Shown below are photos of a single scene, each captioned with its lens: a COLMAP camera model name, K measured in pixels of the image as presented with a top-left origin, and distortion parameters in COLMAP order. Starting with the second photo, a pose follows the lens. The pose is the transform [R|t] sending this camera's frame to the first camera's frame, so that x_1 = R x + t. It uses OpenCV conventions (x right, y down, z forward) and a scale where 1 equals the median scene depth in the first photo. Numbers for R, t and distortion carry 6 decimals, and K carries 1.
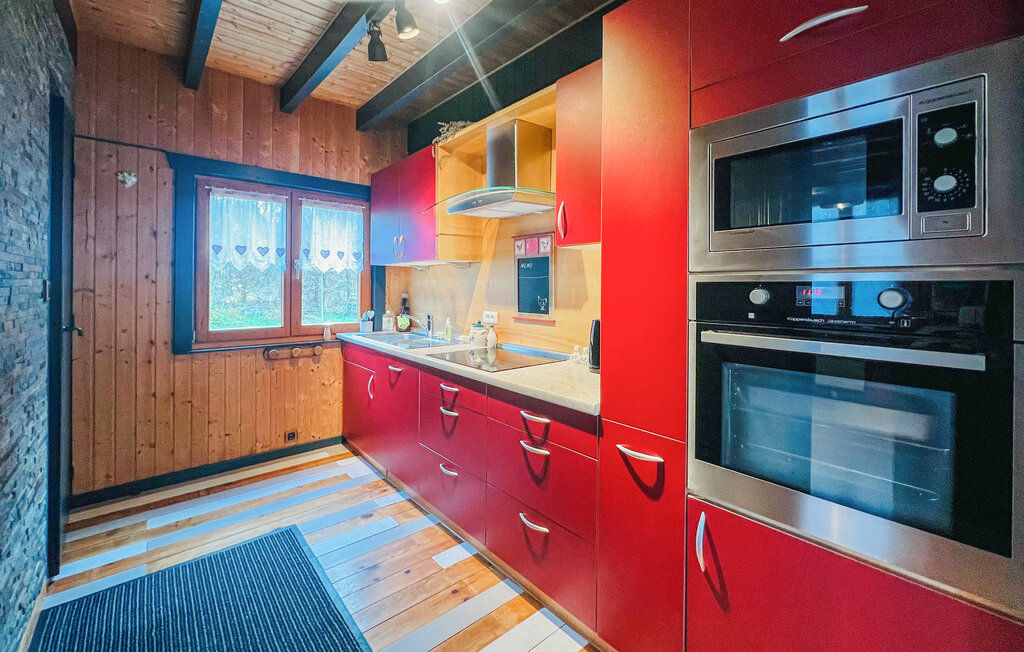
lens RADIAL K [[421.7, 0, 508.7], [0, 421.7, 288.2], [0, 0, 1]] dist [0.000357, 0.000017]
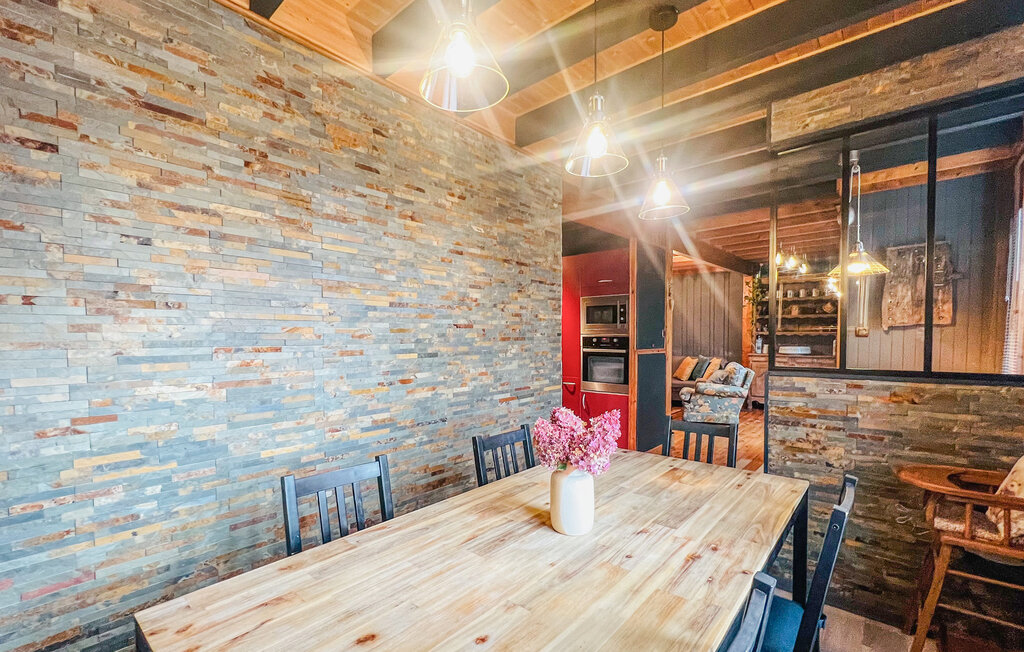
lens RADIAL K [[440.1, 0, 513.0], [0, 440.1, 347.5], [0, 0, 1]] dist [0.000163, 0.000020]
pose [[0.990098, -0.015492, 0.139524, -0.342033], [0.011144, 0.999429, 0.031893, -0.022766], [-0.139938, -0.030022, 0.989705, -1.321975]]
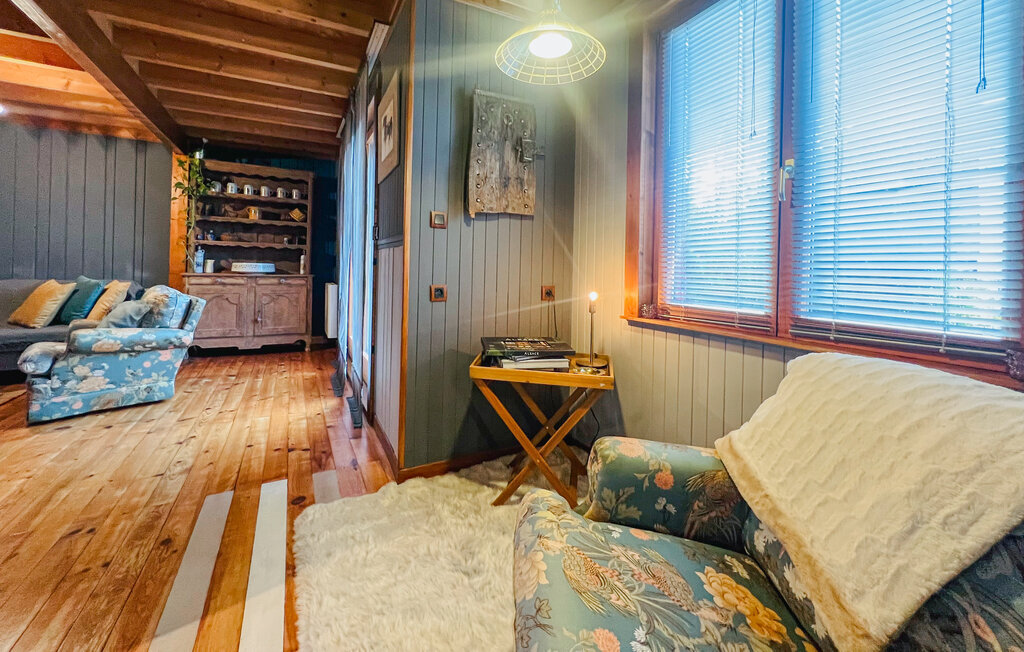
lens RADIAL K [[410.8, 0, 509.1], [0, 410.8, 266.6], [0, 0, 1]] dist [0.000399, 0.000095]
pose [[0.218918, 0.003209, 0.975738, 0.204423], [-0.018986, 0.999819, 0.000972, 0.070978], [-0.975558, -0.018738, 0.218940, -0.404303]]
